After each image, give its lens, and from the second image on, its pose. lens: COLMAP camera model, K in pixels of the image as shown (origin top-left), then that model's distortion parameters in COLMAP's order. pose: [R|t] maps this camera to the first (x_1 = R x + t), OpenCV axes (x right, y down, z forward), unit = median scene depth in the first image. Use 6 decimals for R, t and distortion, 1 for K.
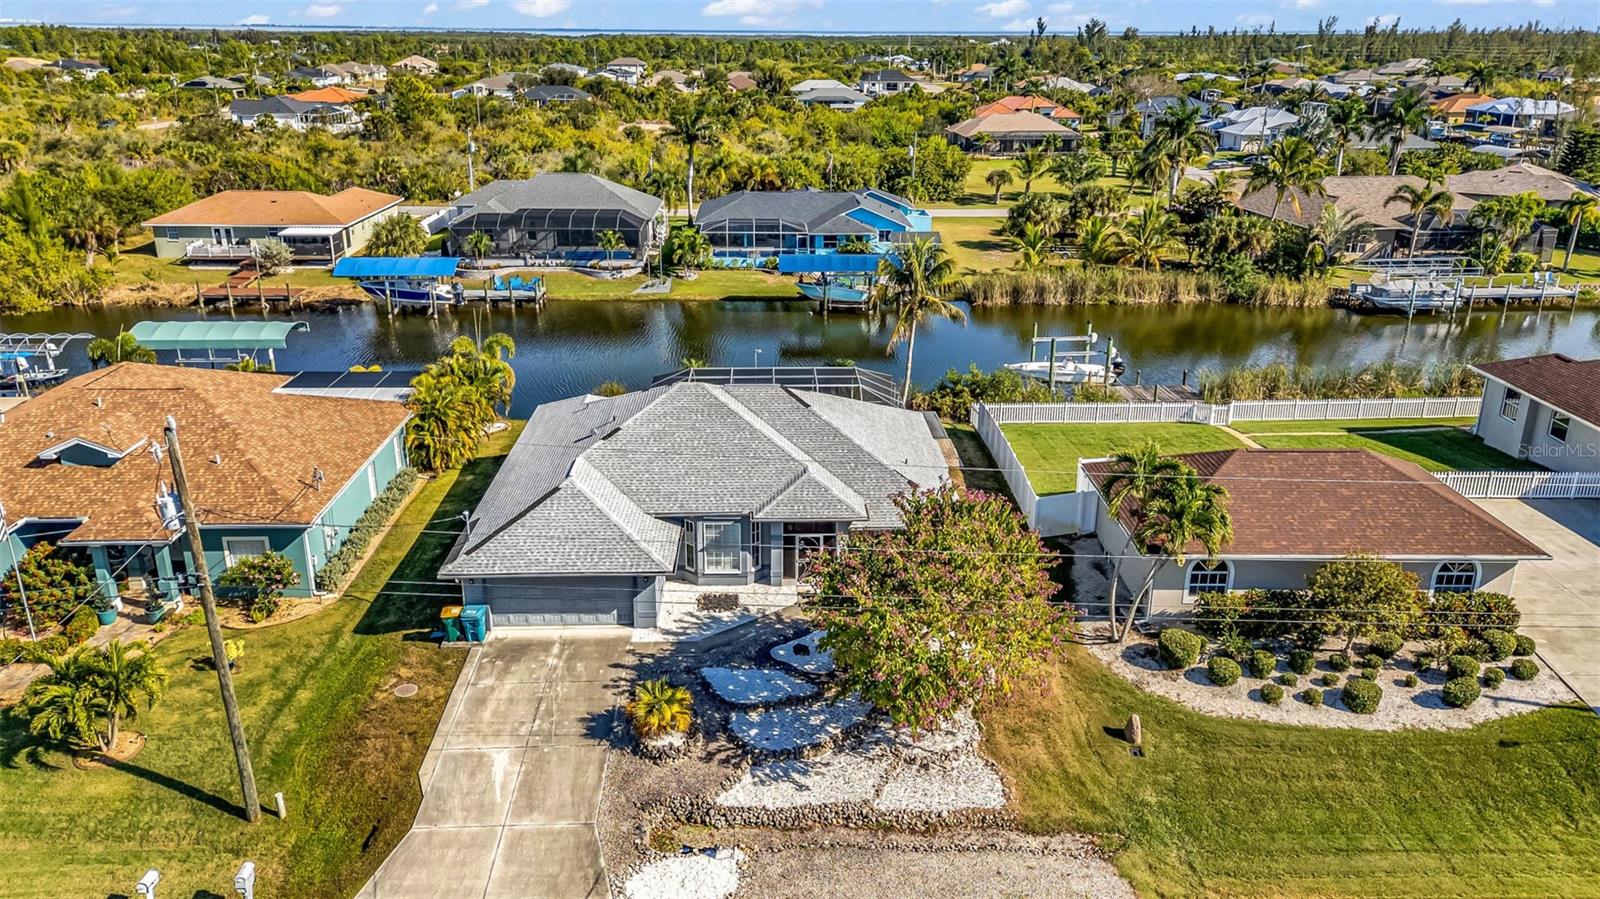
lens RADIAL K [[1173.1, 0, 800.0], [0, 1173.1, 449.5], [0, 0, 1]] dist [0.070940, -0.058976]
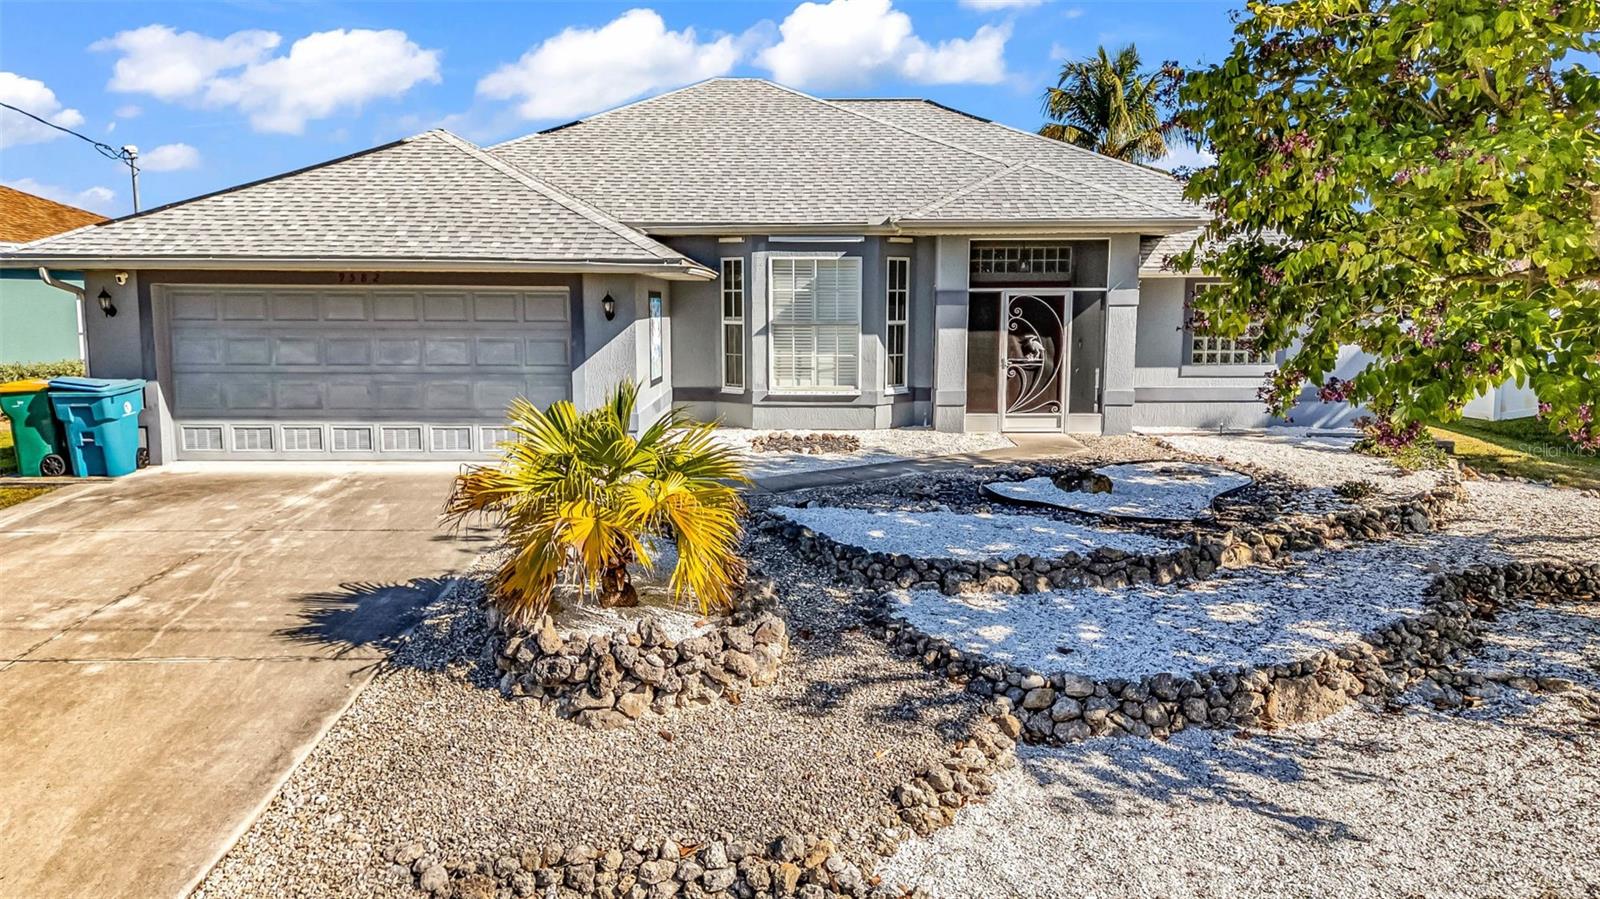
lens RADIAL K [[1173.1, 0, 800.0], [0, 1173.1, 449.5], [0, 0, 1]] dist [0.070940, -0.058976]
pose [[0.999534, -0.000851, -0.030504, -0.045257], [-0.005707, 0.976764, -0.214242, 0.159827], [0.029978, 0.214316, 0.976304, 0.473430]]
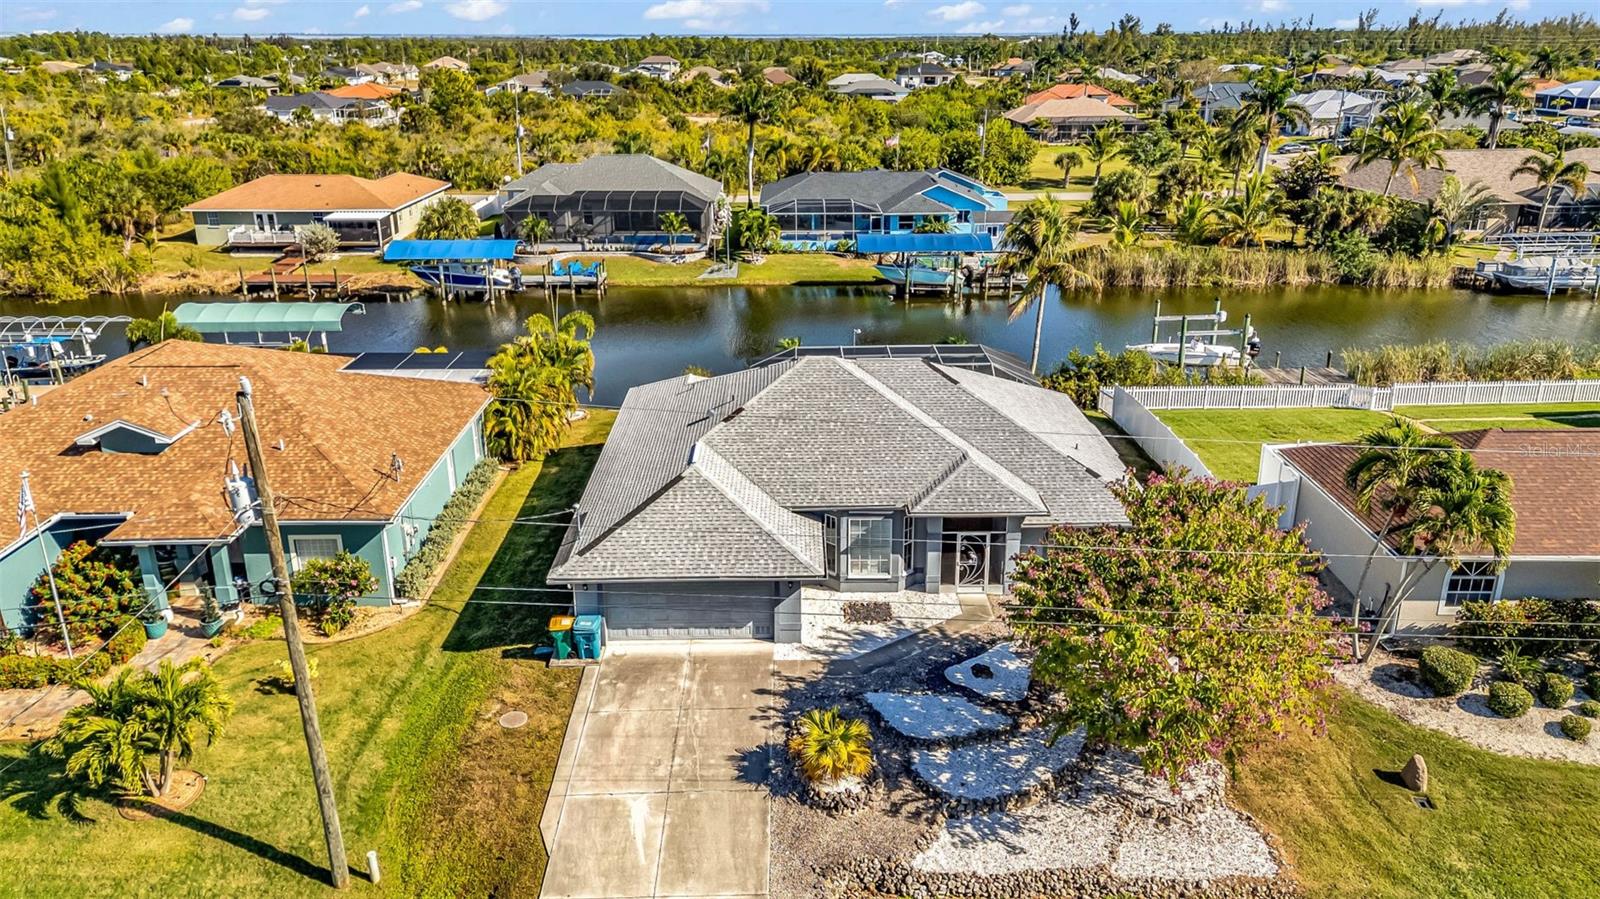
lens RADIAL K [[1172.0, 0, 800.9], [0, 1172.0, 448.5], [0, 0, 1]] dist [0.072548, -0.062255]
pose [[0.999804, -0.002999, -0.019544, -0.075904], [0.002935, 0.999990, -0.003302, 0.011320], [0.019554, 0.003244, 0.999804, 0.117101]]
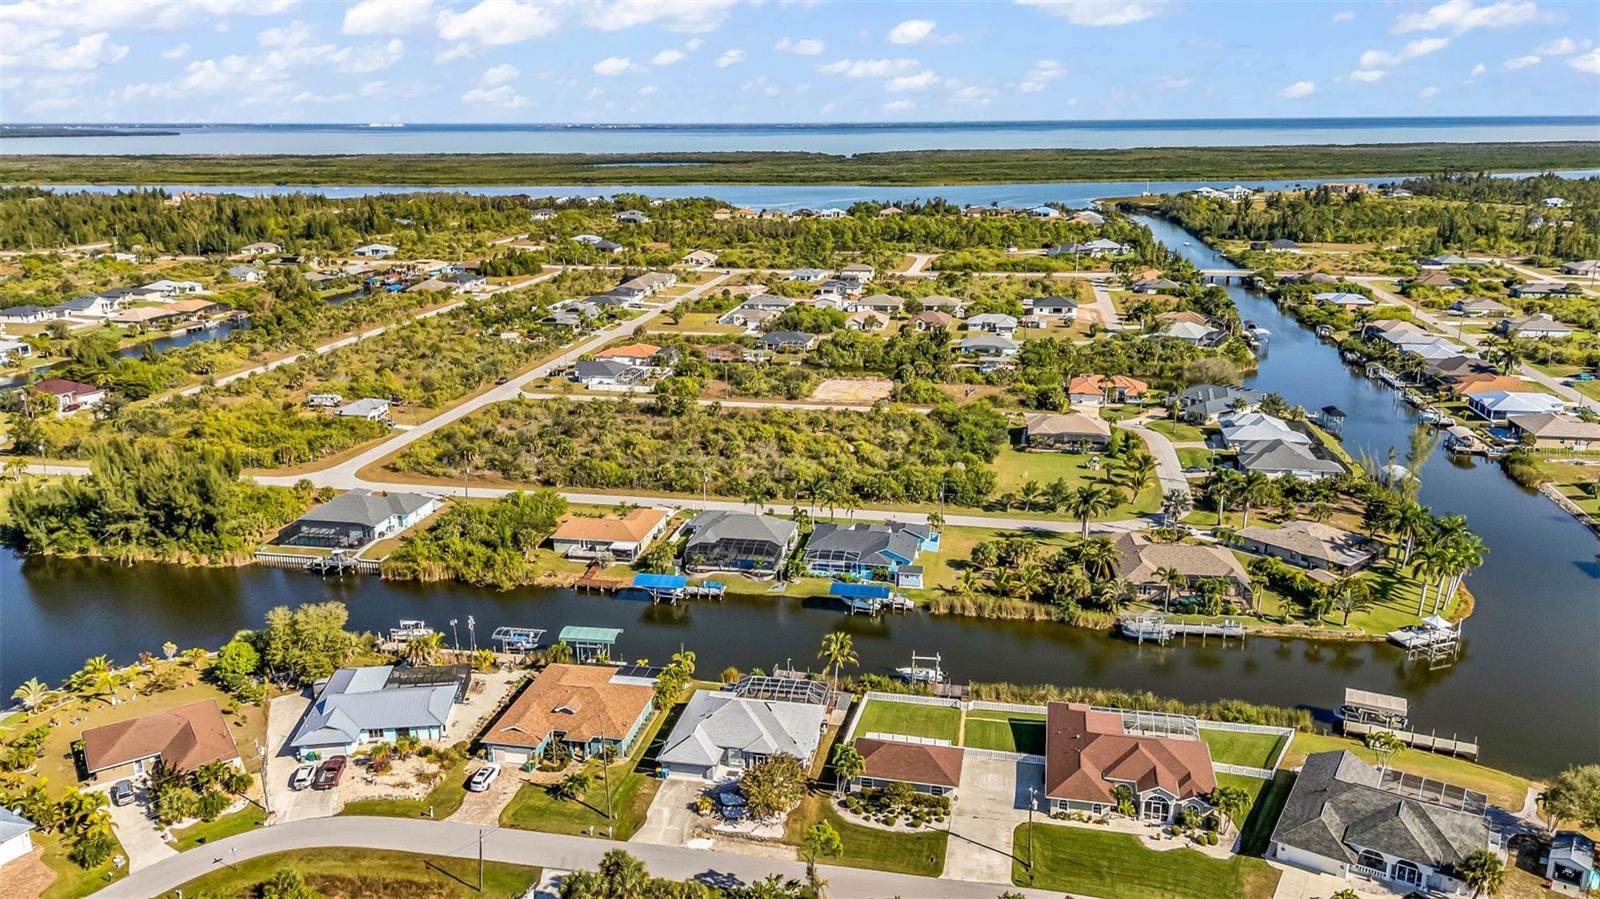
lens RADIAL K [[1166.4, 0, 799.4], [0, 1166.4, 451.6], [0, 0, 1]] dist [0.168644, -0.422737]
pose [[0.974900, 0.050423, -0.216859, 0.620266], [-0.064553, 0.996194, -0.058571, -0.467302], [0.213080, 0.071100, 0.974444, -1.806040]]
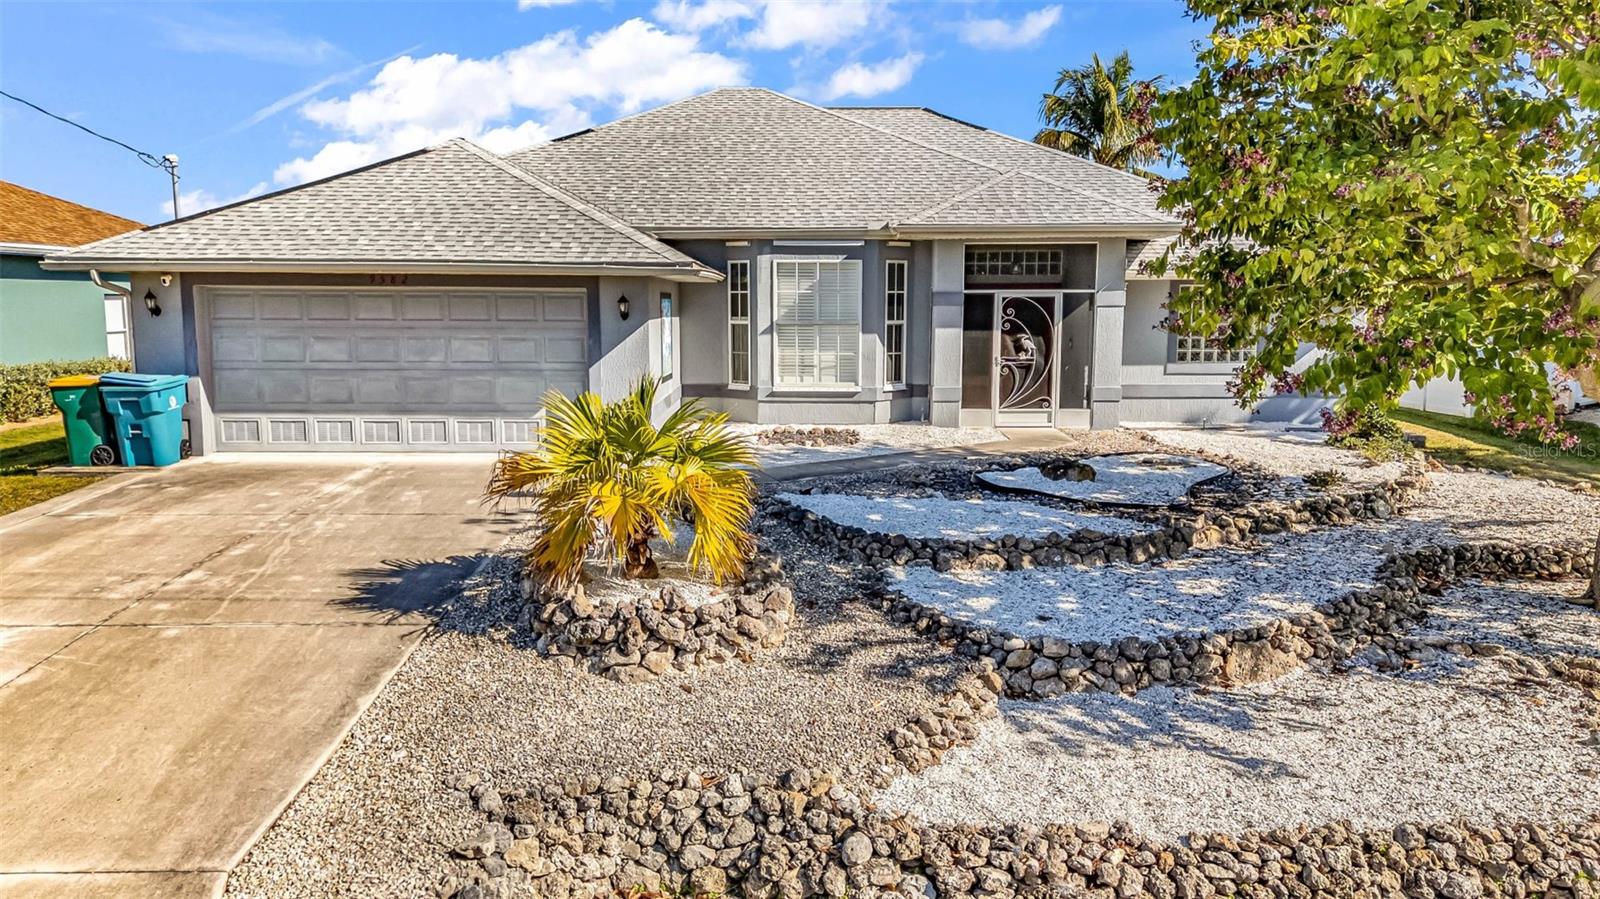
lens RADIAL K [[1171.8, 0, 799.1], [0, 1171.8, 451.6], [0, 0, 1]] dist [0.079899, -0.078028]
pose [[0.999495, 0.000018, -0.031778, -0.045423], [-0.006787, 0.977048, -0.212913, 0.164888], [0.031044, 0.213021, 0.976554, 0.458988]]
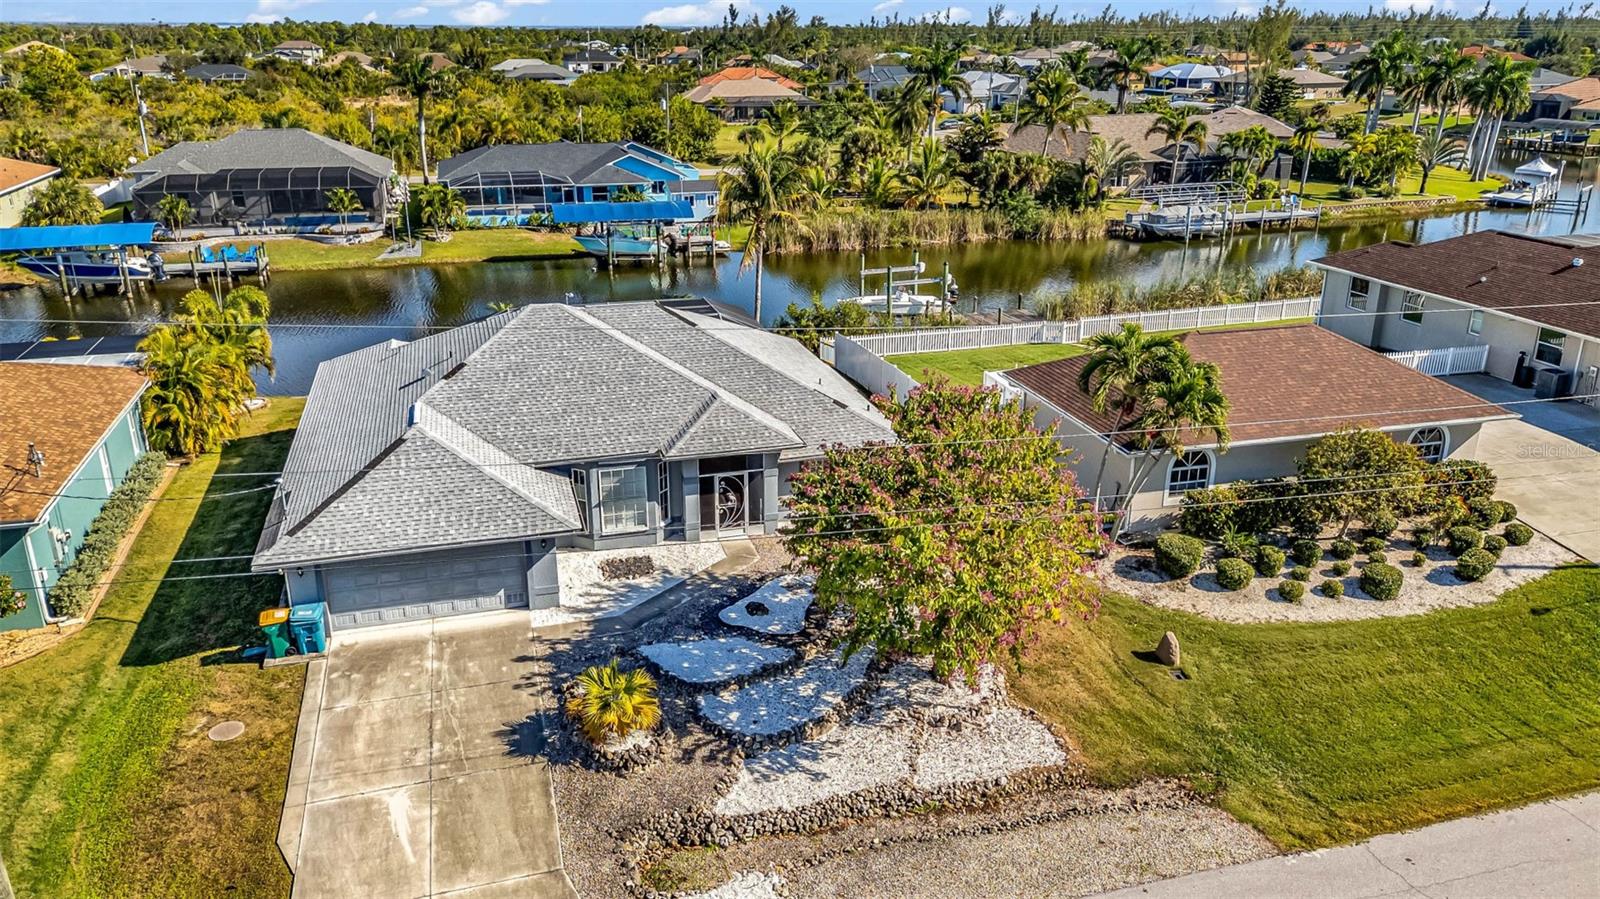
lens RADIAL K [[1170.1, 0, 800.0], [0, 1170.1, 452.1], [0, 0, 1]] dist [0.081645, -0.075357]
pose [[0.968647, -0.090200, 0.231487, -0.099911], [0.088836, 0.995912, 0.016332, 0.037728], [-0.232014, 0.004745, 0.972701, 0.153654]]
